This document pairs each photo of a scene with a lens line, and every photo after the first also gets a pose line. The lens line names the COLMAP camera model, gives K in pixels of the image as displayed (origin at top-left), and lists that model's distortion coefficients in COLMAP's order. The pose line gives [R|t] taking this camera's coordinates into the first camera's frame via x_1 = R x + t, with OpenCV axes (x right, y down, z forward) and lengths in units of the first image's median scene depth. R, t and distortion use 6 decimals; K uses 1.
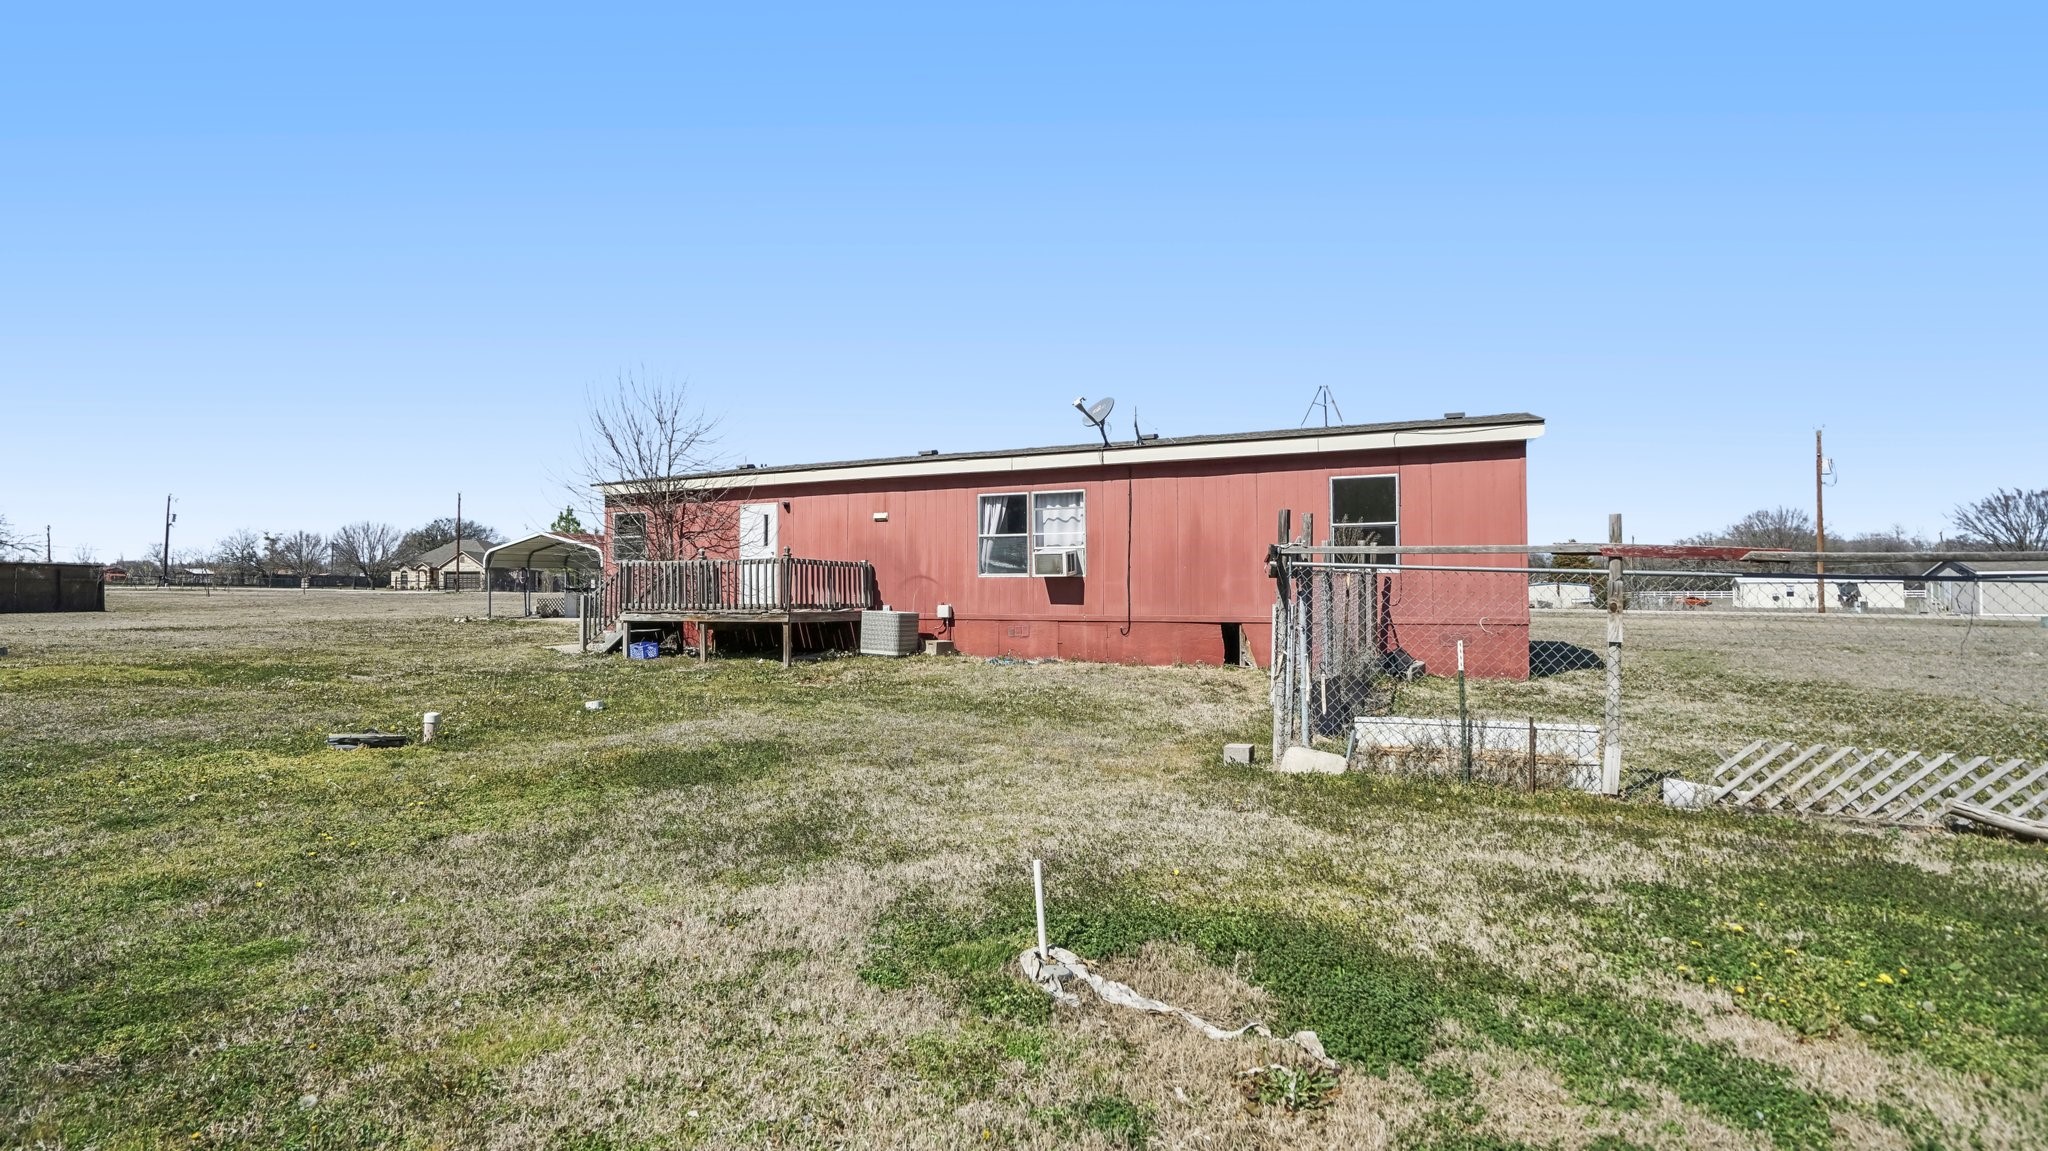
lens RADIAL K [[1006.7, 0, 1008.0], [0, 1006.7, 548.8], [0, 0, 1]] dist [-0.028854, 0.000589]
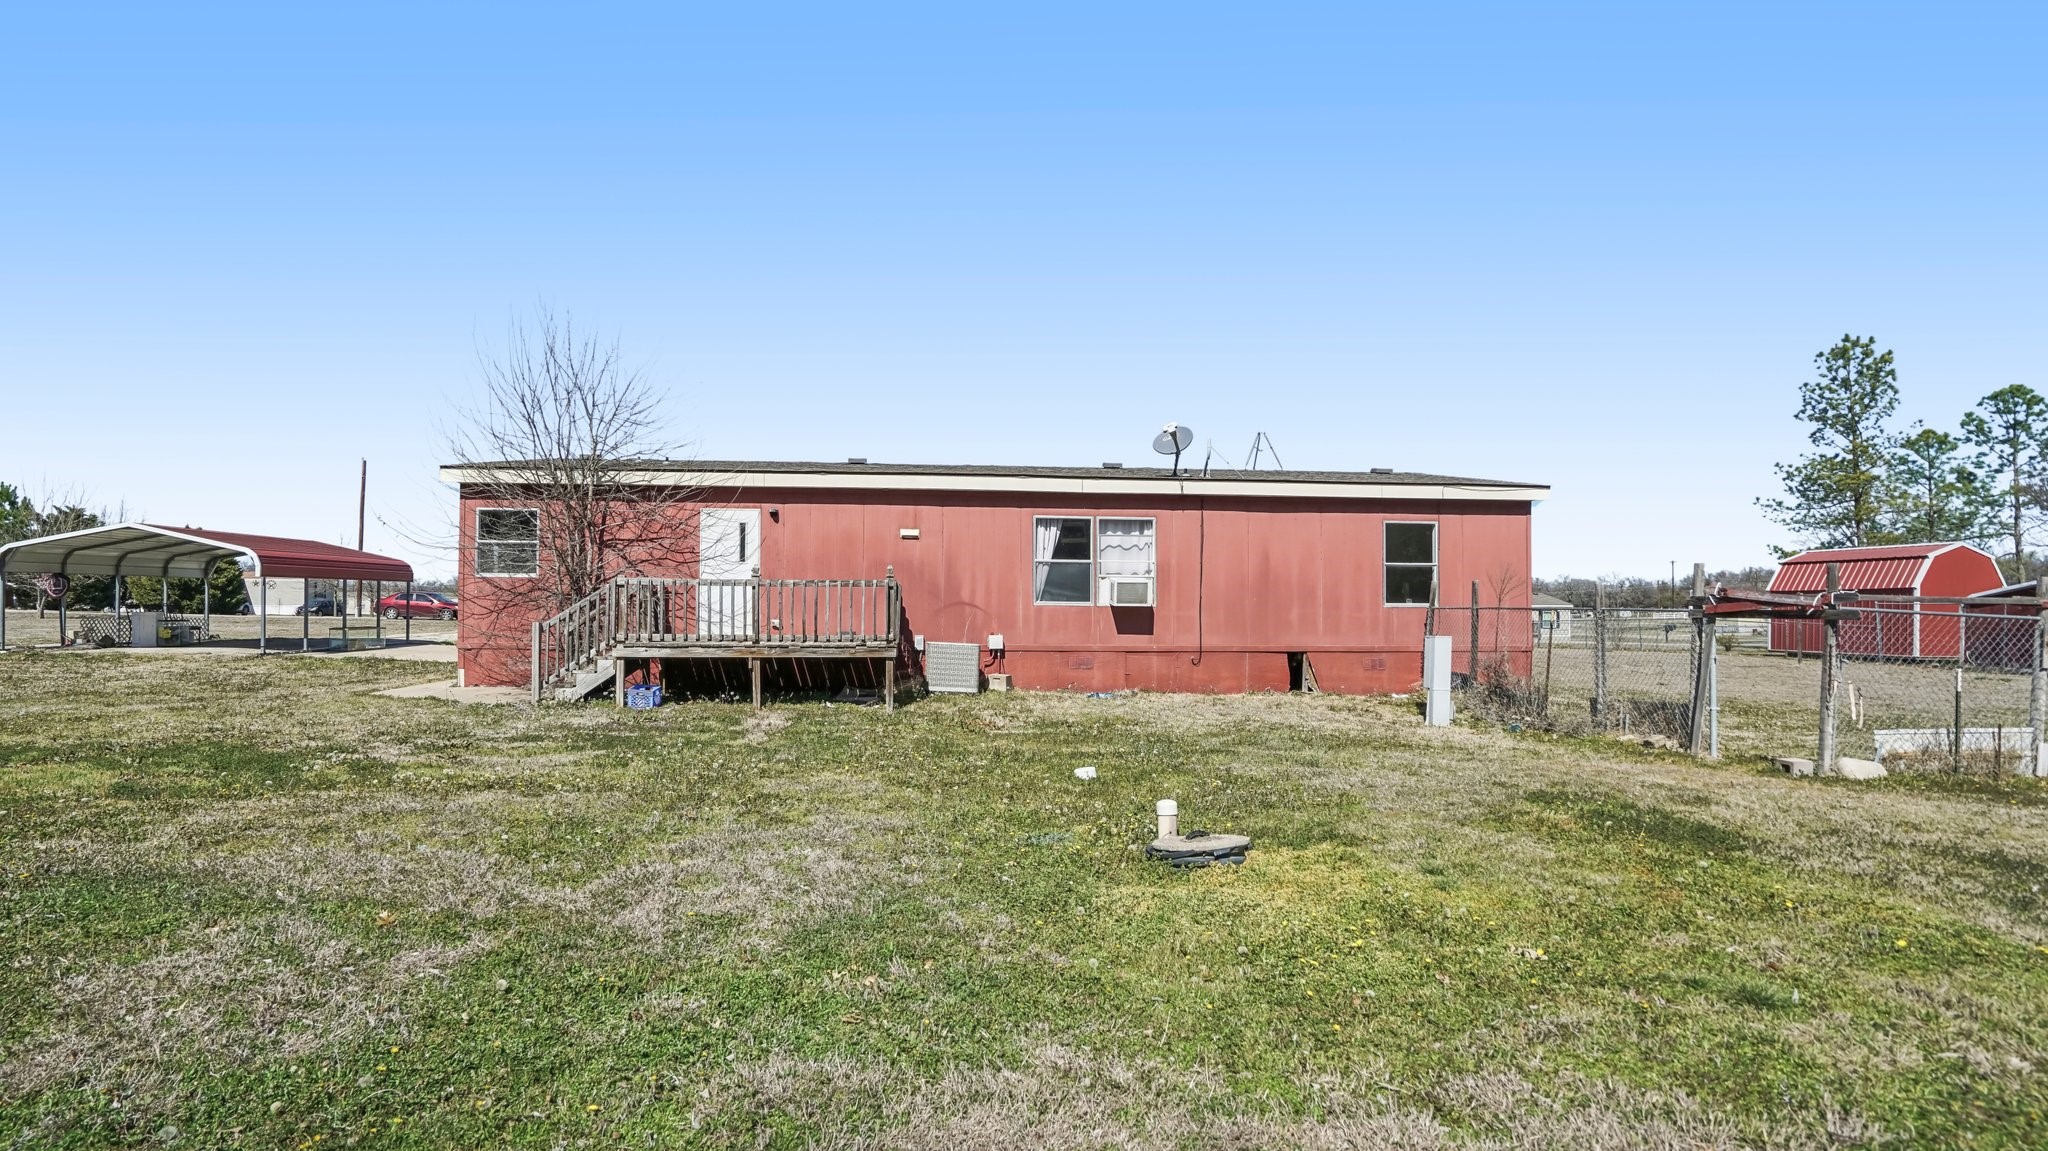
lens RADIAL K [[1006.7, 0, 1008.0], [0, 1006.7, 548.8], [0, 0, 1]] dist [-0.028854, 0.000589]
pose [[0.858483, 0.041002, 0.511200, -0.525438], [-0.029815, 0.999103, -0.030067, 0.005231], [-0.511974, 0.010570, 0.858936, 0.218032]]
